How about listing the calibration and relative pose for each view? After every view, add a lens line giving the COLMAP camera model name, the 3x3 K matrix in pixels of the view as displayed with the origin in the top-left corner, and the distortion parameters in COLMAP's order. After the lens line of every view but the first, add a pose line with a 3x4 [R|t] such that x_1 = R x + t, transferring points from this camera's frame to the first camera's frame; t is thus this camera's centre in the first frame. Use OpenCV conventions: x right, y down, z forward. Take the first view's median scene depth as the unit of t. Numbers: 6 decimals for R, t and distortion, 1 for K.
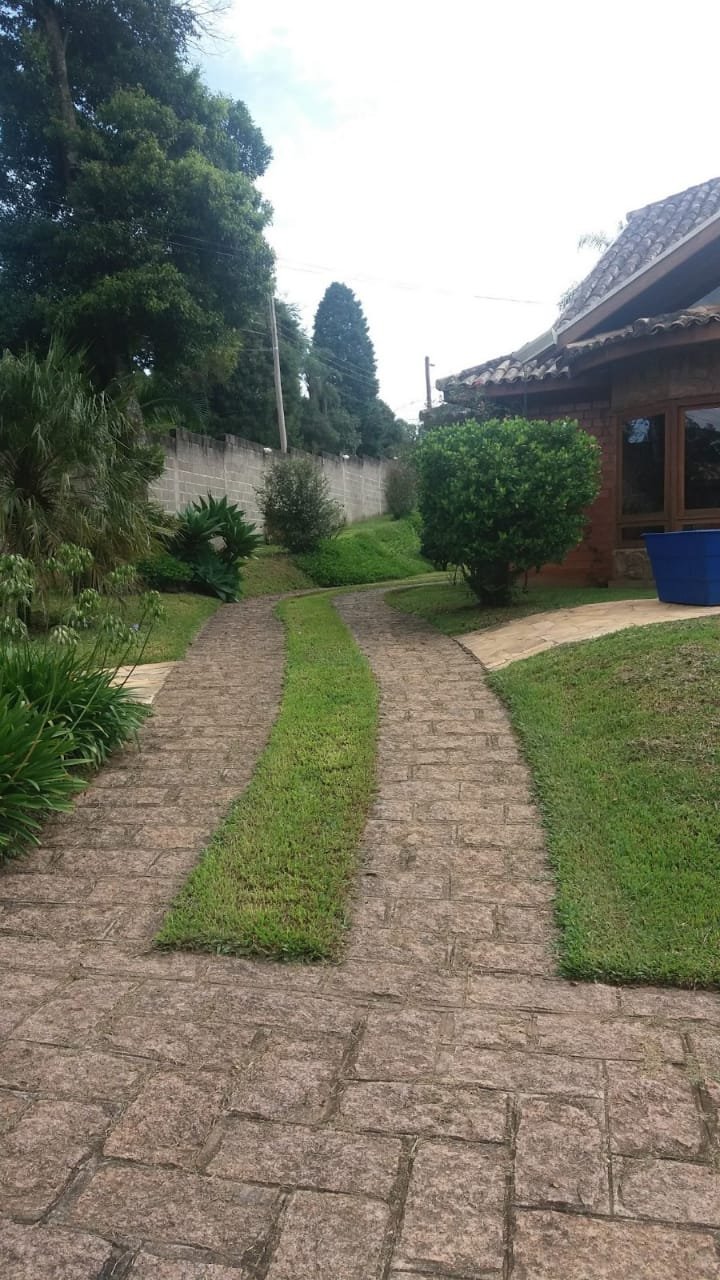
lens RADIAL K [[1096.6, 0, 340.6], [0, 1096.6, 642.1], [0, 0, 1]] dist [0.079897, -0.194093]
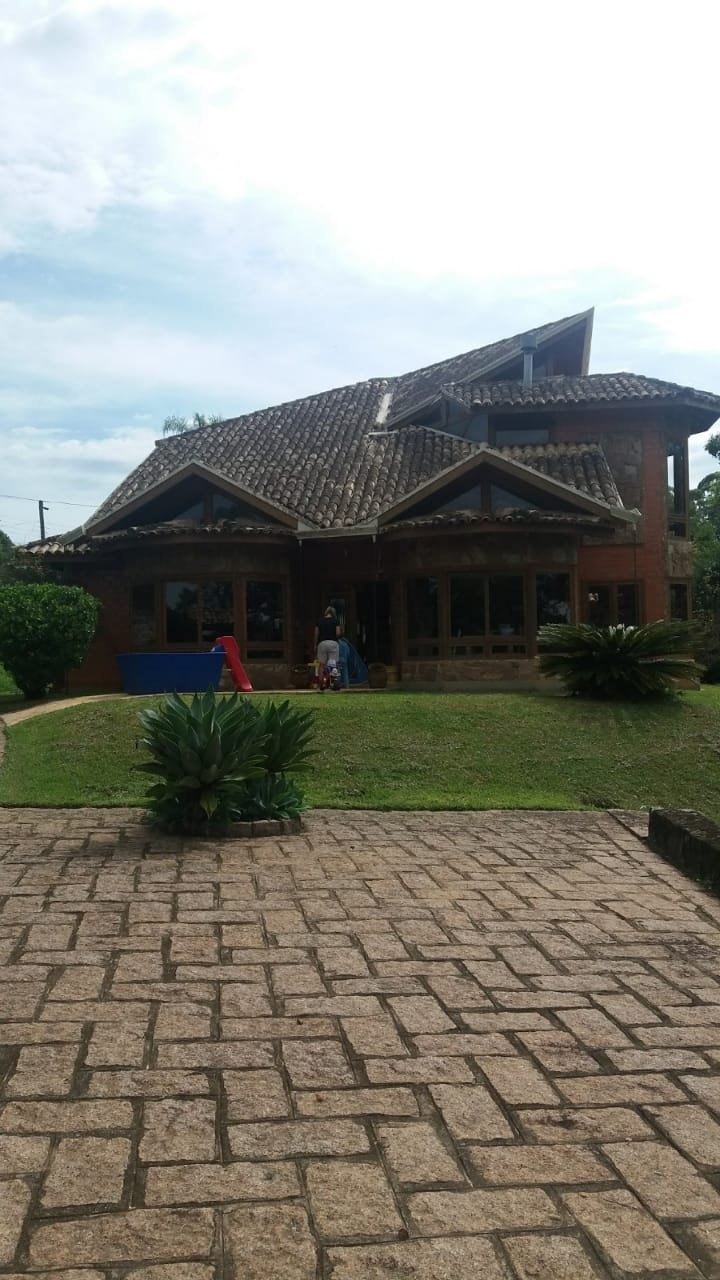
lens RADIAL K [[1096.6, 0, 340.6], [0, 1096.6, 642.1], [0, 0, 1]] dist [0.079897, -0.194093]
pose [[0.943736, 0.039903, 0.328284, 0.033429], [0.000551, 0.992502, -0.122225, 0.069709], [-0.330700, 0.115529, 0.936638, -0.562888]]
